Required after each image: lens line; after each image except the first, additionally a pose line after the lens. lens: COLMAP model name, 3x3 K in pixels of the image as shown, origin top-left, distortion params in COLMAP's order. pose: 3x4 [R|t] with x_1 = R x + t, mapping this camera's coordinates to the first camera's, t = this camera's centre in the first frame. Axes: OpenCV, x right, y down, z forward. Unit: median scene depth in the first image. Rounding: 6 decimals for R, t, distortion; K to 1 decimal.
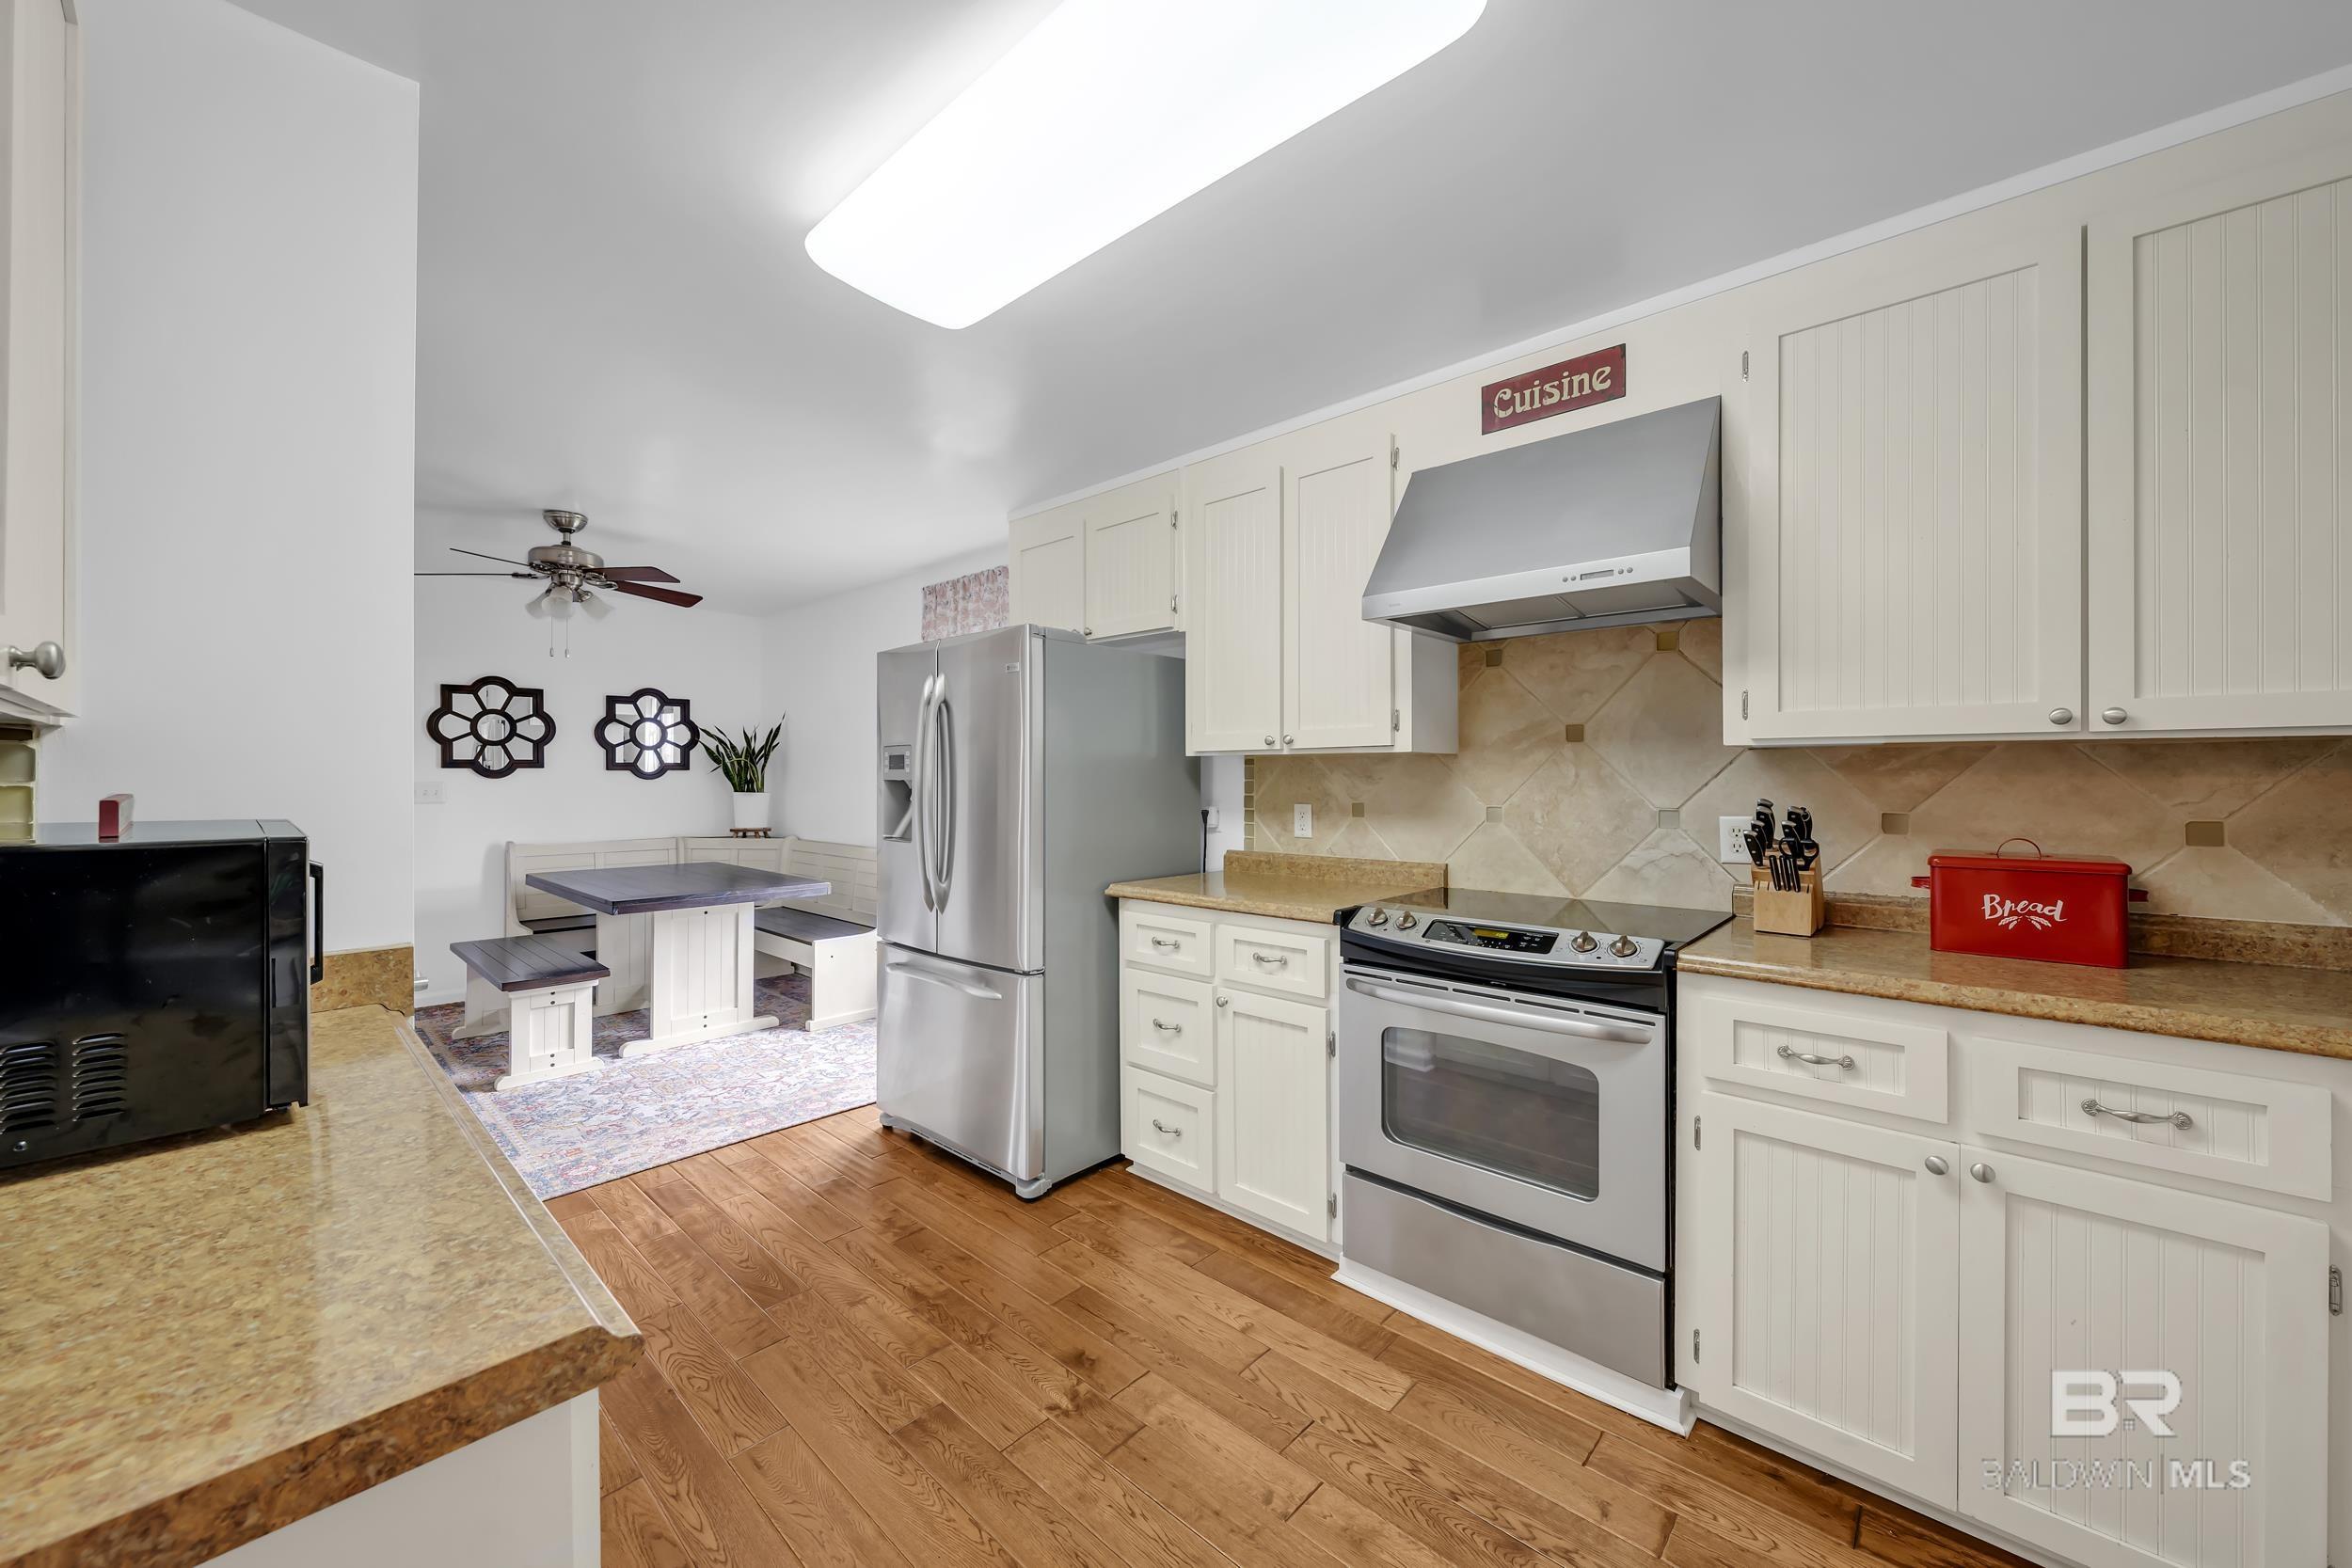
lens RADIAL K [[868.8, 0, 1183.5], [0, 868.8, 781.1], [0, 0, 1]] dist [-0.000071, -0.000099]
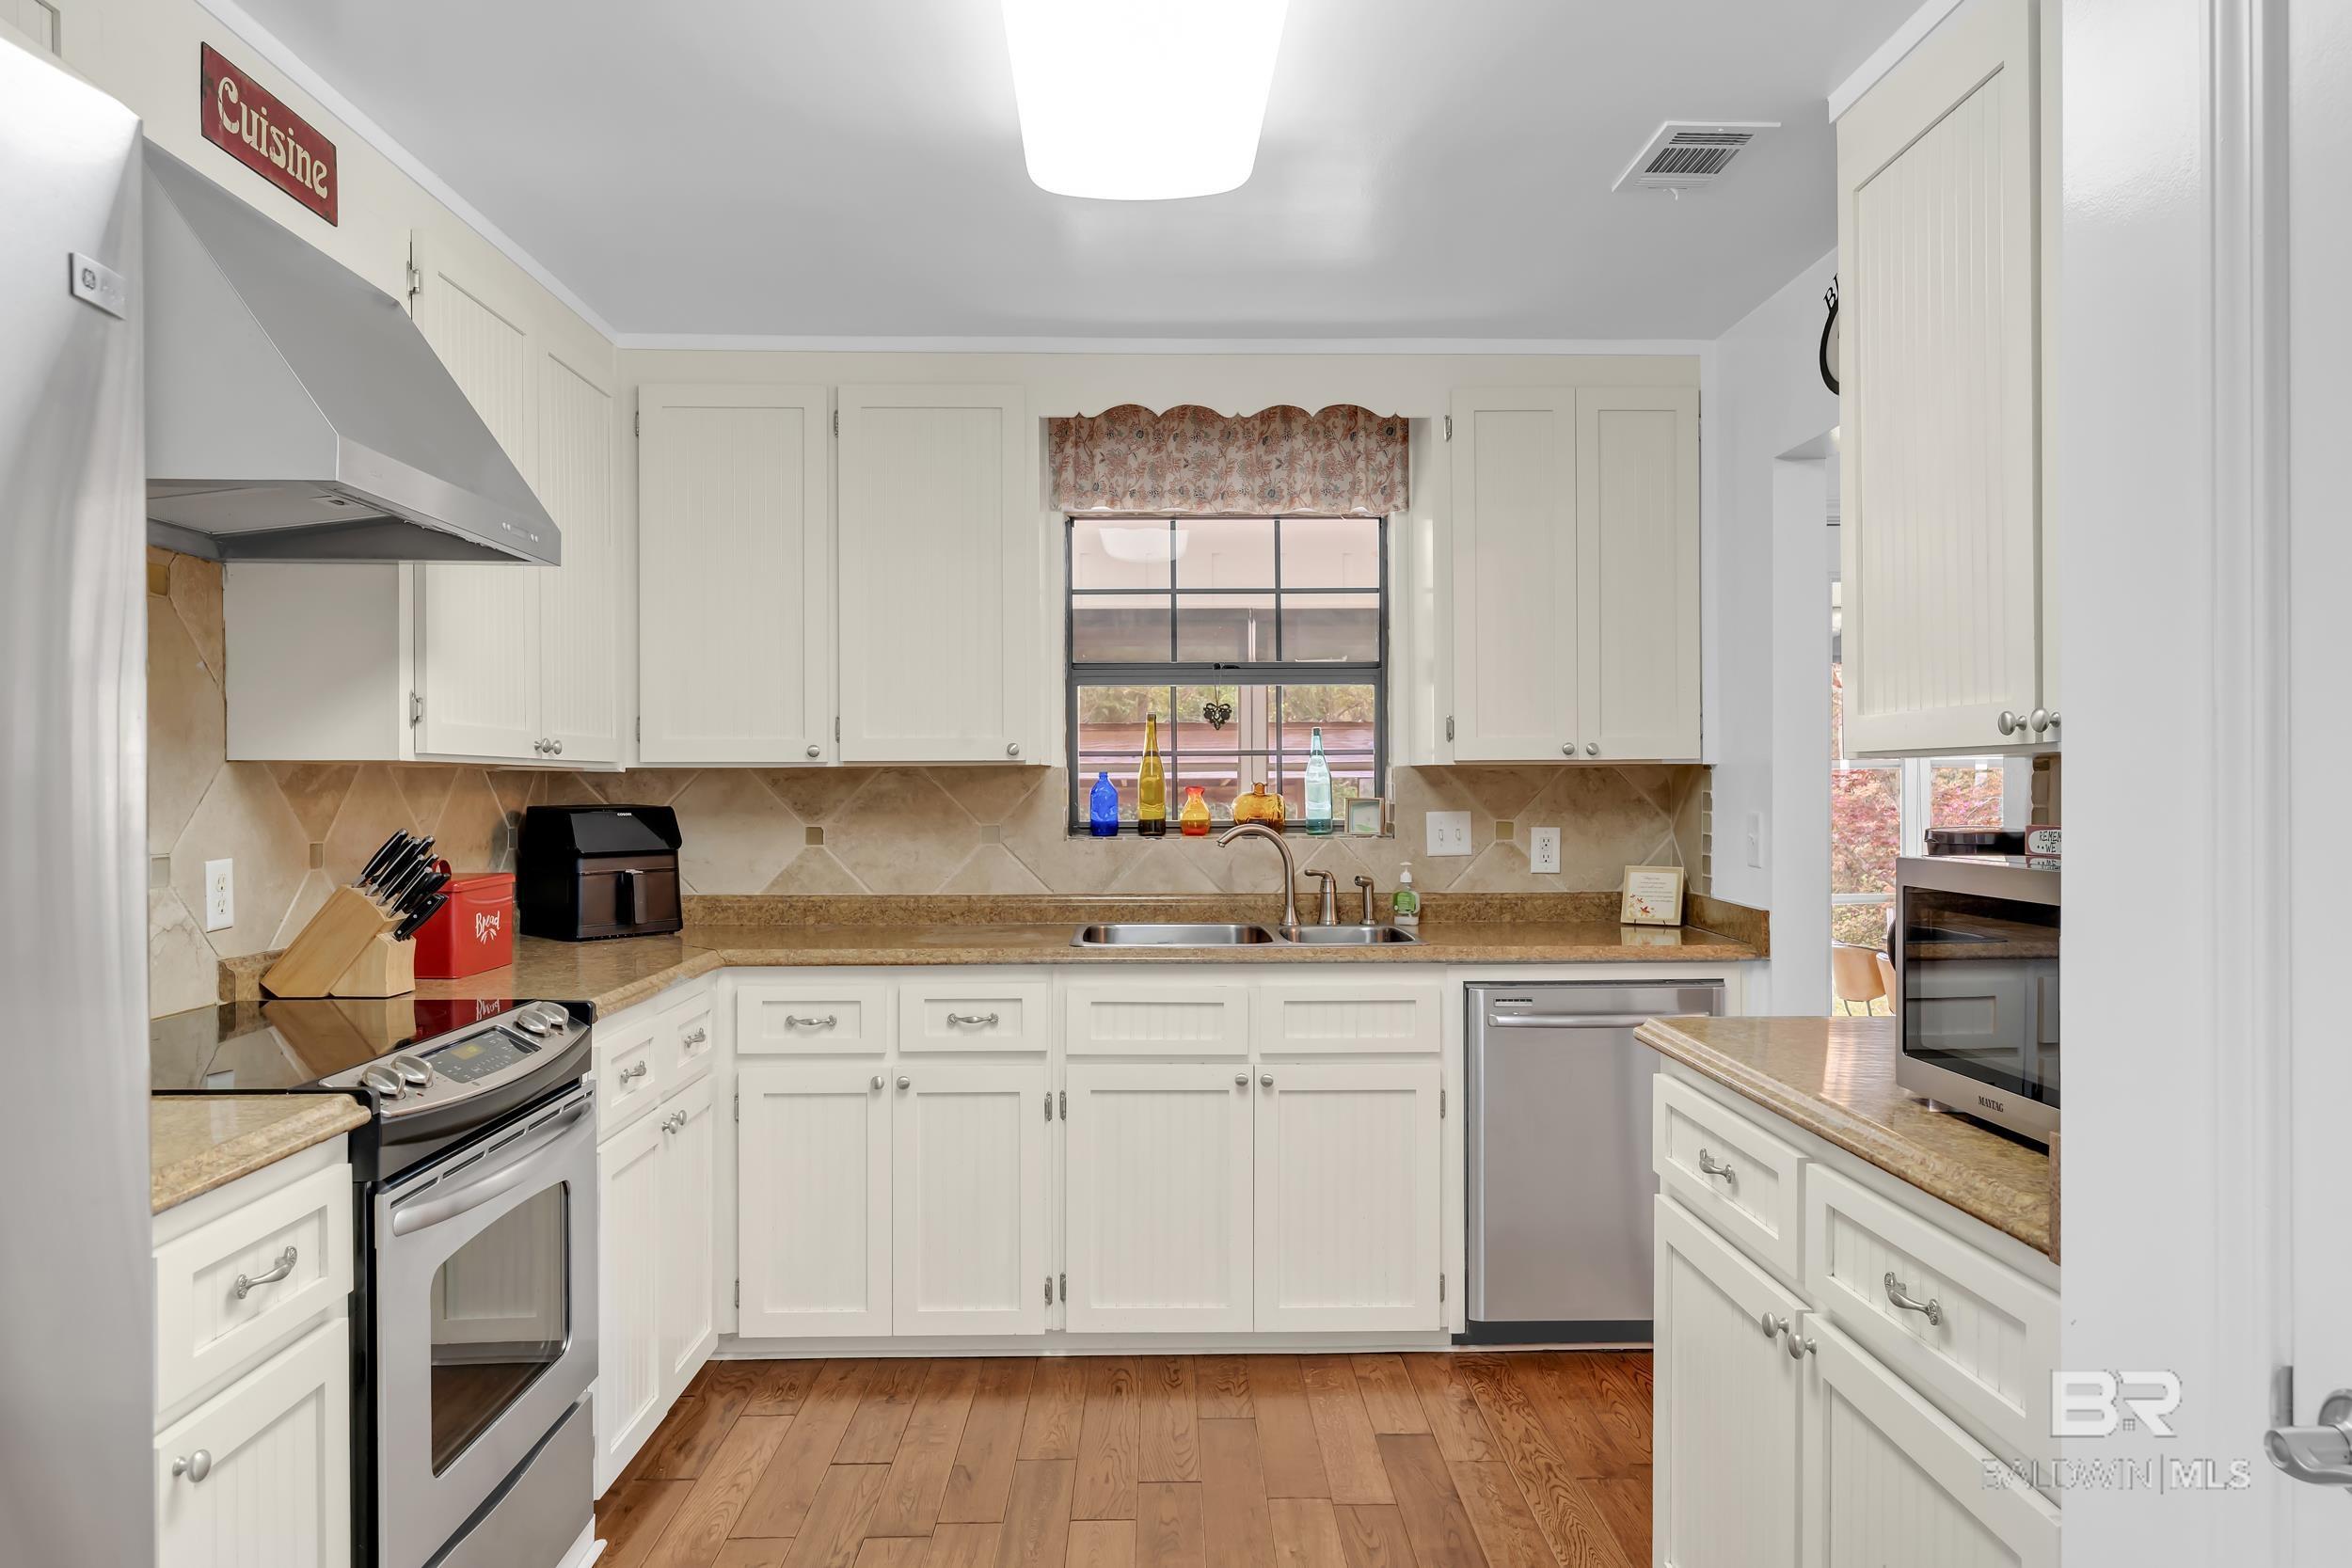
lens RADIAL K [[1578.1, 0, 1177.0], [0, 1578.1, 787.7], [0, 0, 1]] dist [0.000756, 0.000403]
pose [[-0.684356, 0.000843, 0.729147, -0.718408], [0.006929, 0.999962, 0.005348, -0.015791], [-0.729115, 0.008713, -0.684336, 1.210439]]
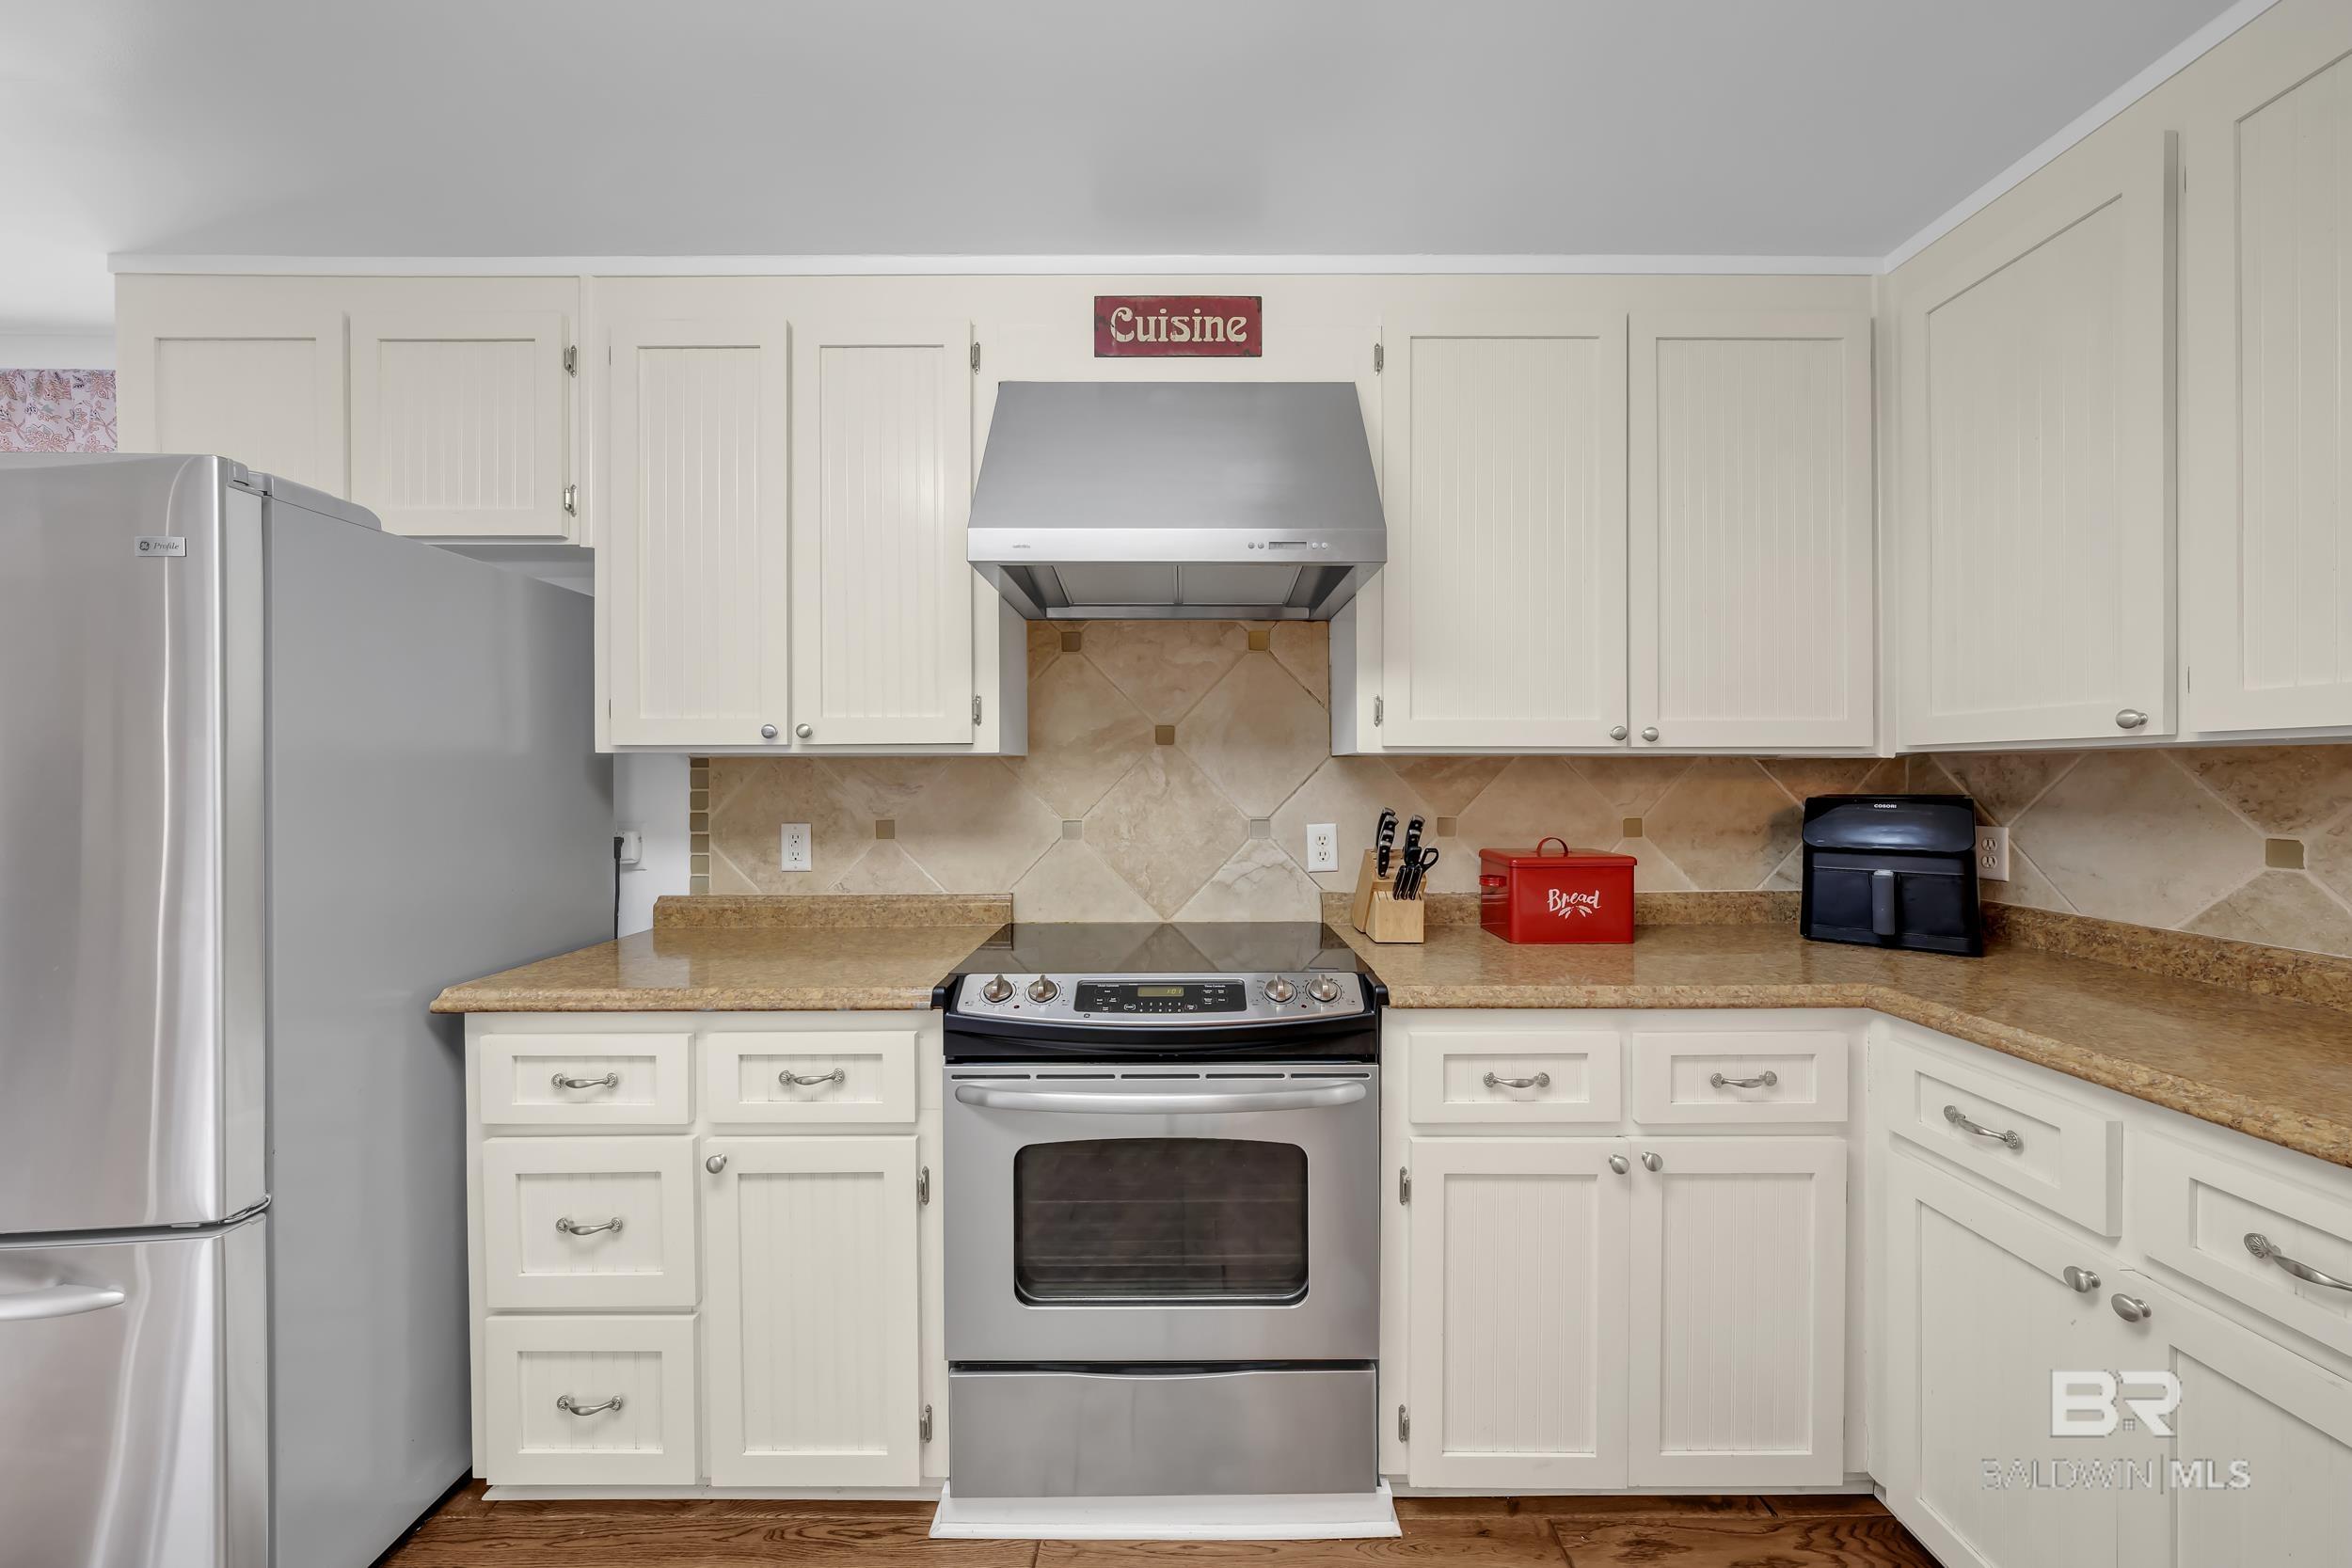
lens RADIAL K [[823.8, 0, 1180.0], [0, 823.8, 779.5], [0, 0, 1]] dist [-0.000963, 0.000020]
pose [[0.740499, -0.005035, 0.672039, -0.106758], [0.004948, 0.999986, 0.002040, -0.012068], [-0.672040, 0.001815, 0.740513, 0.386455]]
